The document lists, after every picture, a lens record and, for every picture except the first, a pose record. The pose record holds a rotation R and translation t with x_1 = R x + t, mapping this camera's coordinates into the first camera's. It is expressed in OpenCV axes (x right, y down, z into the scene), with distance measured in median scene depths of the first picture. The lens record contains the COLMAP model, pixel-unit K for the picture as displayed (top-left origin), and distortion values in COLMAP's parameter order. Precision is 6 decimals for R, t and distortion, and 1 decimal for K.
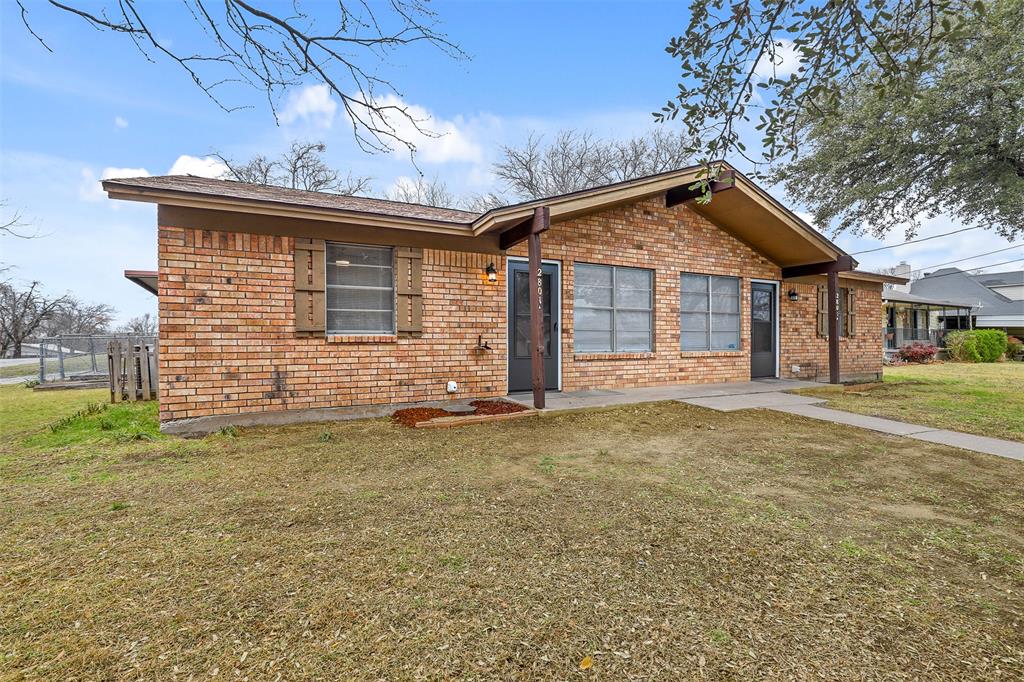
lens RADIAL K [[465.9, 0, 508.8], [0, 465.9, 344.9], [0, 0, 1]] dist [0.002223, 0.001442]
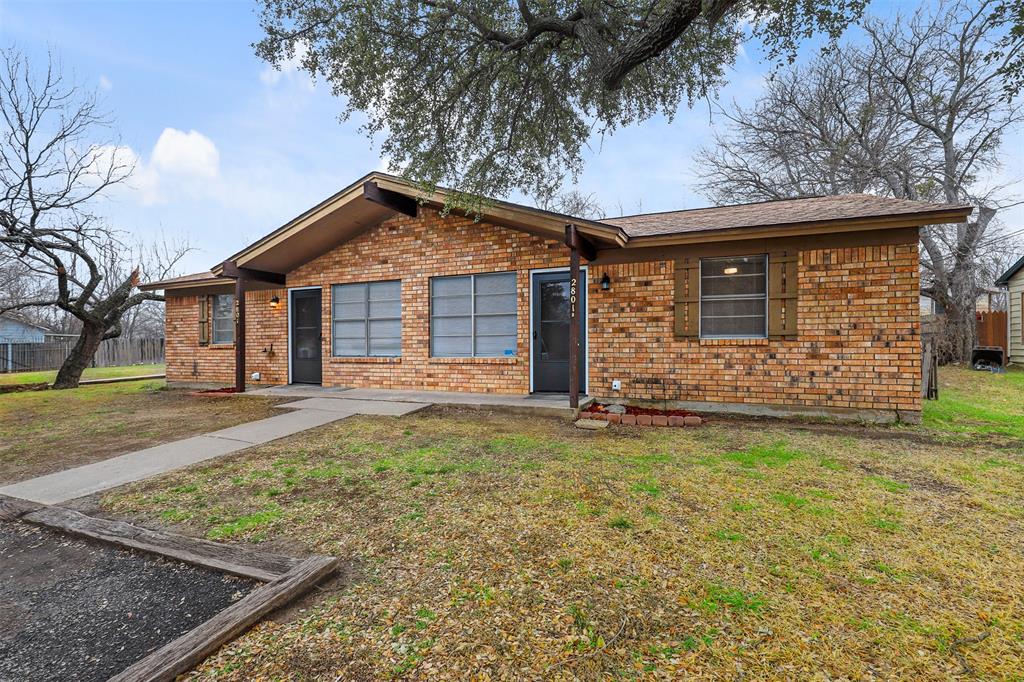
lens RADIAL K [[379.2, 0, 511.3], [0, 379.2, 346.8], [0, 0, 1]] dist [0.000496, 0.000121]
pose [[0.683843, -0.000194, -0.729629, 1.112569], [-0.000739, 0.999999, -0.000958, -0.007314], [0.729629, 0.001194, 0.683842, 0.589050]]
